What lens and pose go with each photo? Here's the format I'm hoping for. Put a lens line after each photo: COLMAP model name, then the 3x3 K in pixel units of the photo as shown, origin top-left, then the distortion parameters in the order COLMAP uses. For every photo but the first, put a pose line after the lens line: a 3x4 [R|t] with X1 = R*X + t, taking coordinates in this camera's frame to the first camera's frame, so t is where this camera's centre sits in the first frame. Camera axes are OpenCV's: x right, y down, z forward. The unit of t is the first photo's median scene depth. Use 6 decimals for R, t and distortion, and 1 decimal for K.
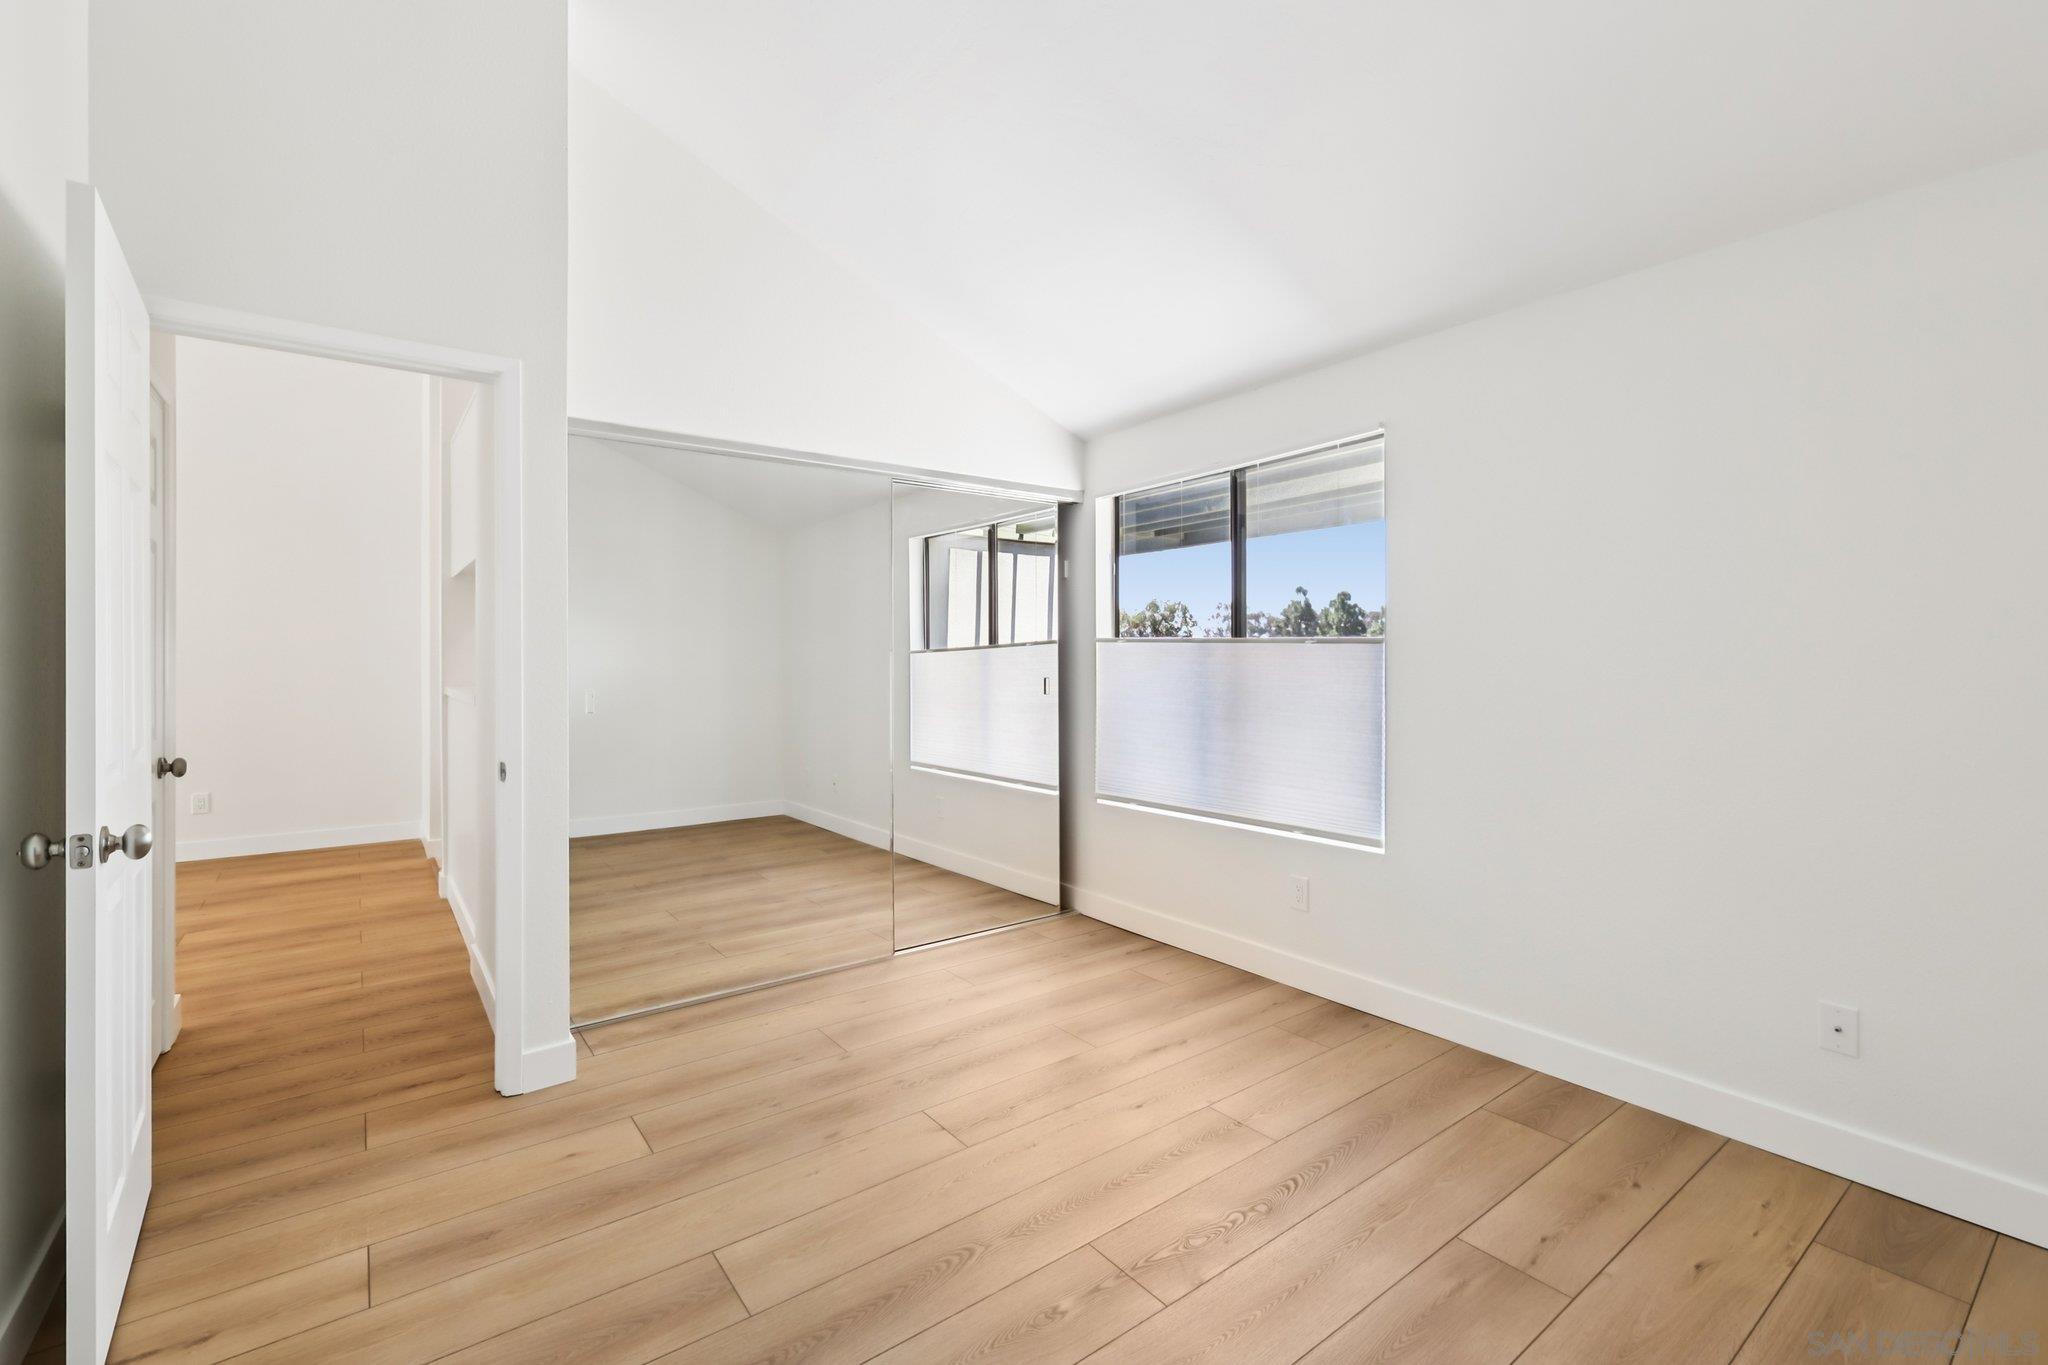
lens RADIAL K [[891.4, 0, 1015.7], [0, 891.4, 667.8], [0, 0, 1]] dist [0.001445, 0.000505]
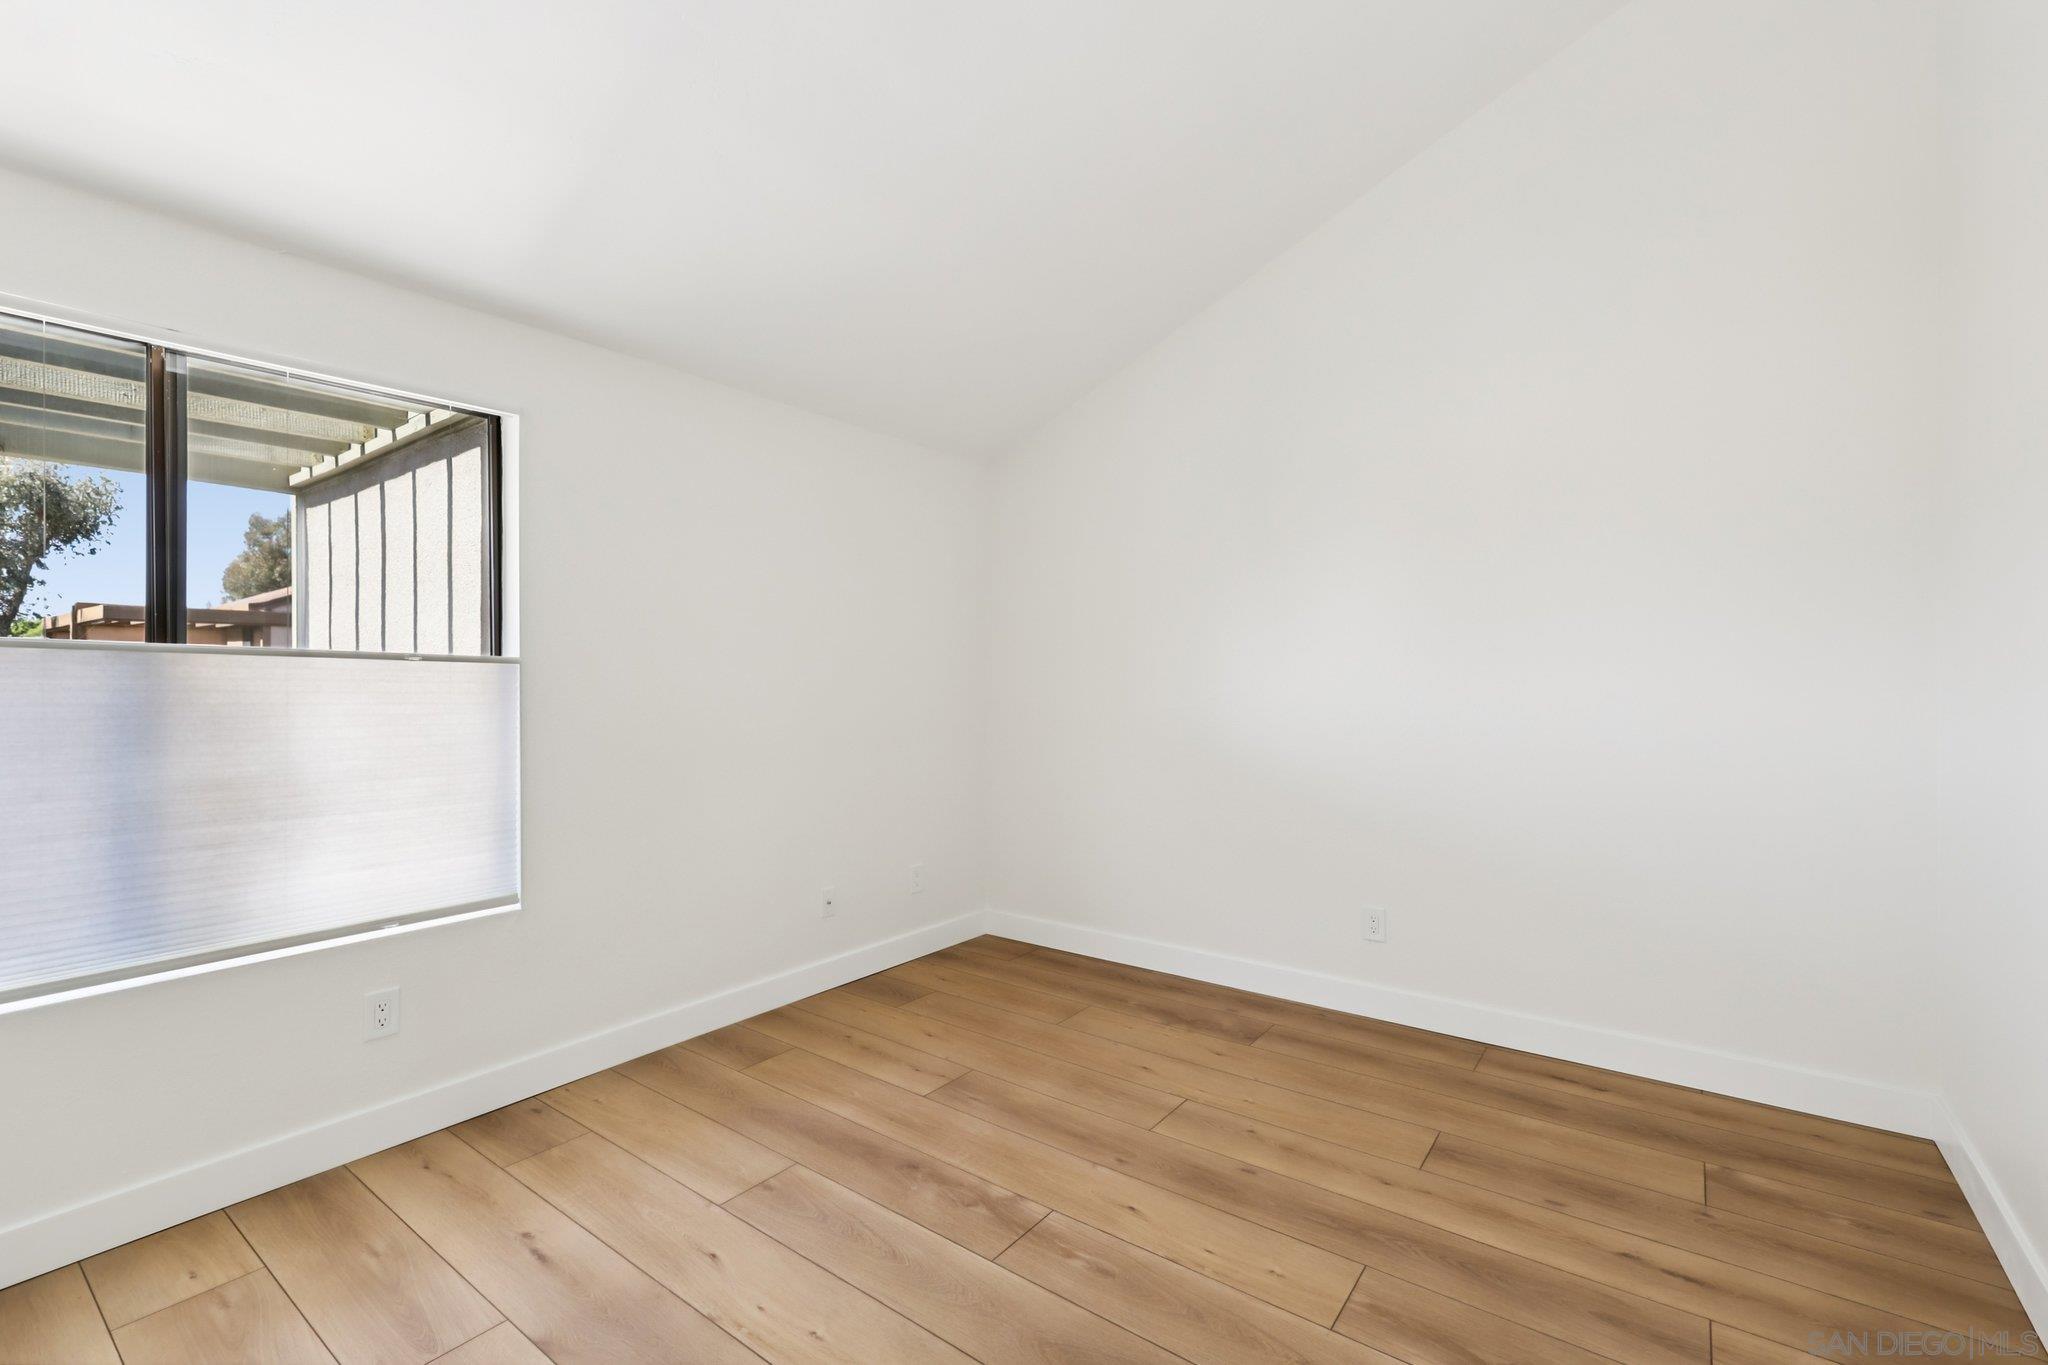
lens RADIAL K [[891.4, 0, 1012.4], [0, 891.4, 683.5], [0, 0, 1]] dist [0.001445, 0.000505]
pose [[-0.287211, 0.012612, 0.957784, -0.590615], [0.018091, 0.999806, -0.007741, 0.005580], [-0.957696, 0.015104, -0.287384, 0.837851]]
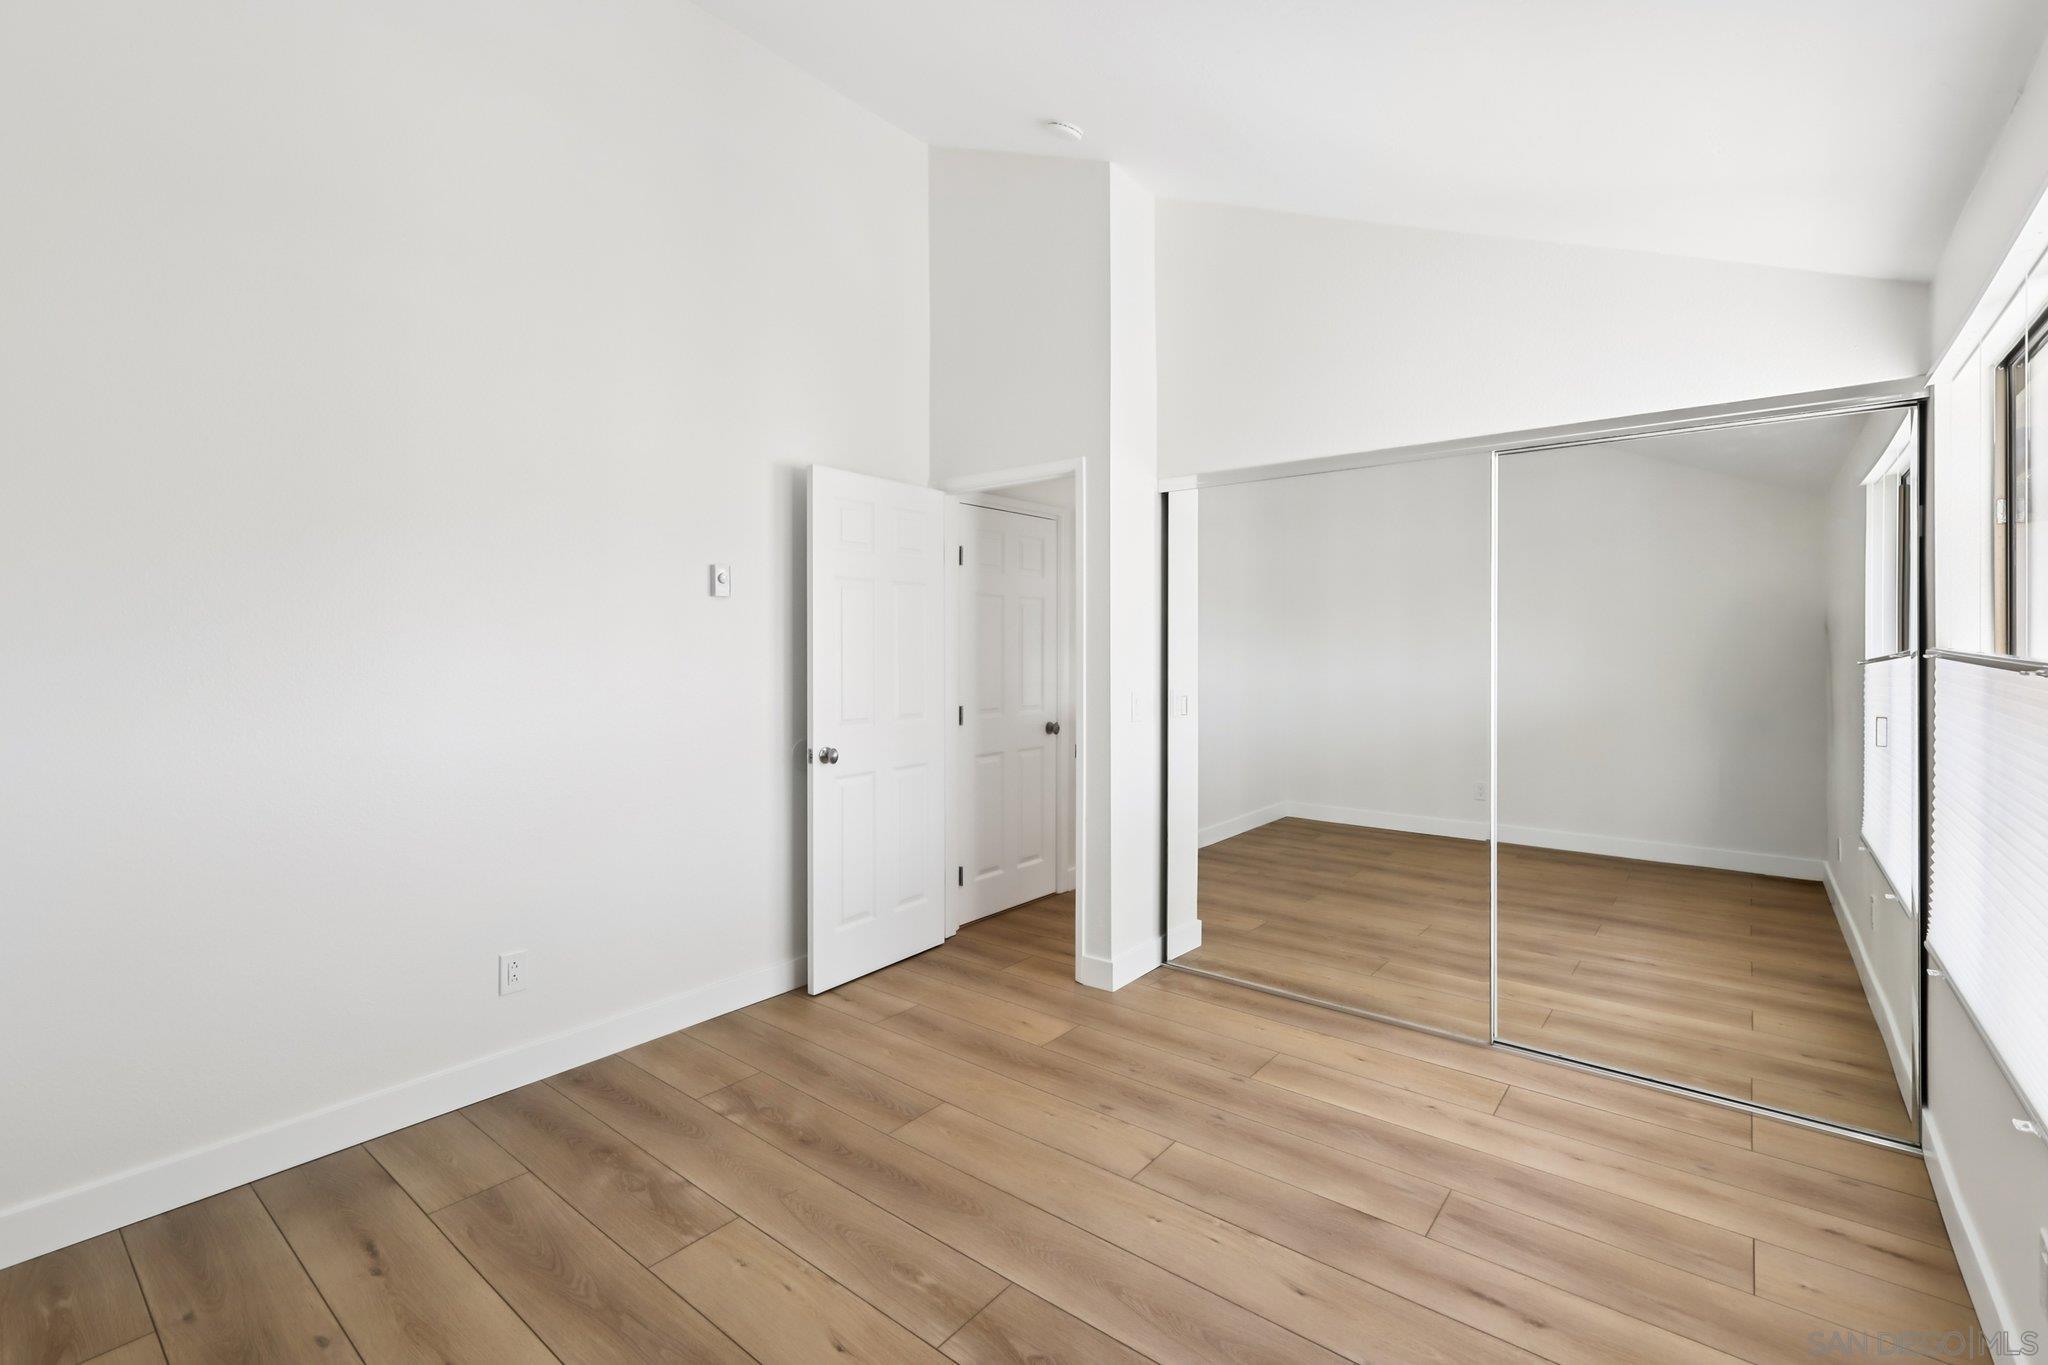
lens RADIAL K [[891.4, 0, 1016.3], [0, 891.4, 664.0], [0, 0, 1]] dist [0.001445, 0.000505]
pose [[0.256239, 0.020905, -0.966387, 0.682970], [-0.013925, 0.999742, 0.017934, -0.037306], [0.966513, 0.008862, 0.256464, 0.497904]]
